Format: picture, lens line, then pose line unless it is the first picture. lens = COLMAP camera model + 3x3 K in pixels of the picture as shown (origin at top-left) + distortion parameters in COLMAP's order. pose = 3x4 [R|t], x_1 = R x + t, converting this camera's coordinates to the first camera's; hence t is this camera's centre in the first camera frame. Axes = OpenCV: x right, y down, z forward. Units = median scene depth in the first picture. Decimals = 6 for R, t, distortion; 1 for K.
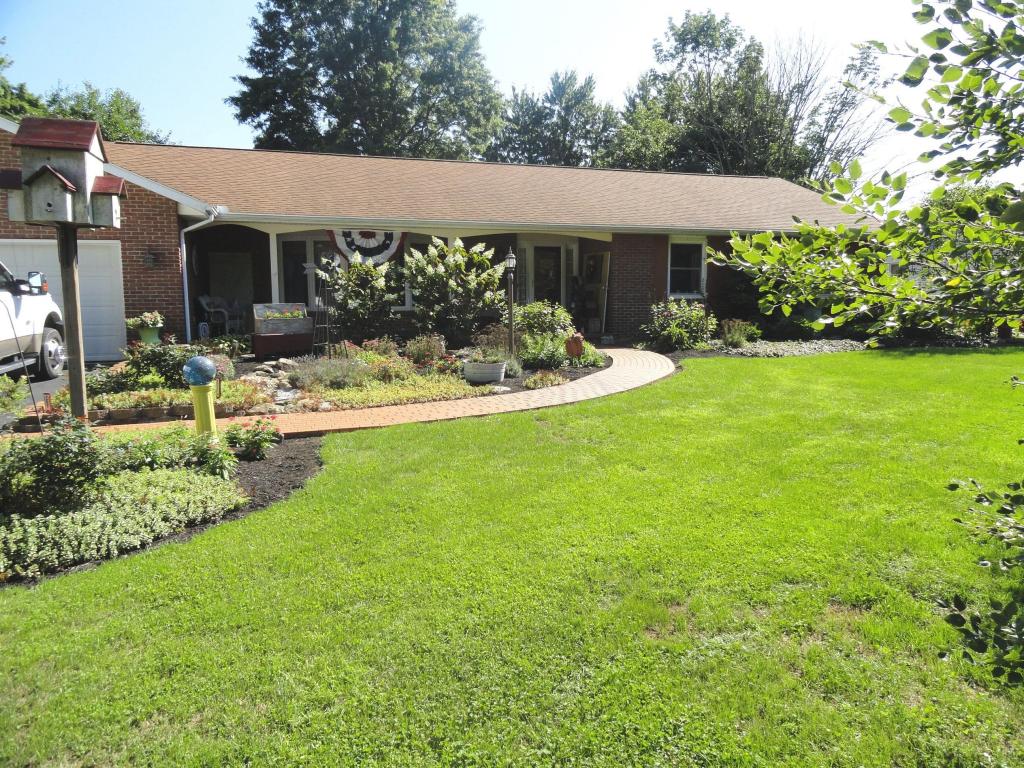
lens RADIAL K [[712.1, 0, 511.8], [0, 712.1, 384.3], [0, 0, 1]] dist [0.004315, -0.001384]
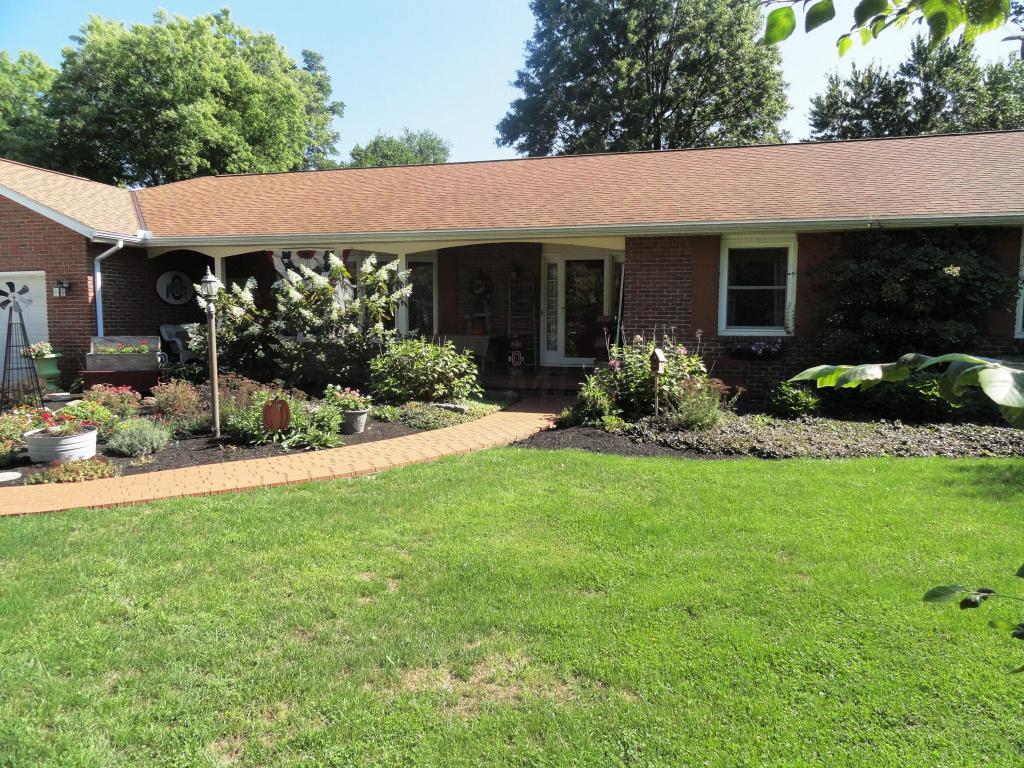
lens RADIAL K [[712.1, 0, 511.9], [0, 712.1, 382.5], [0, 0, 1]] dist [0.004315, -0.001384]
pose [[0.843480, 0.056062, -0.534228, 0.408018], [-0.070806, 0.997465, -0.007120, -0.061166], [0.532474, 0.043833, 0.845311, 0.370739]]
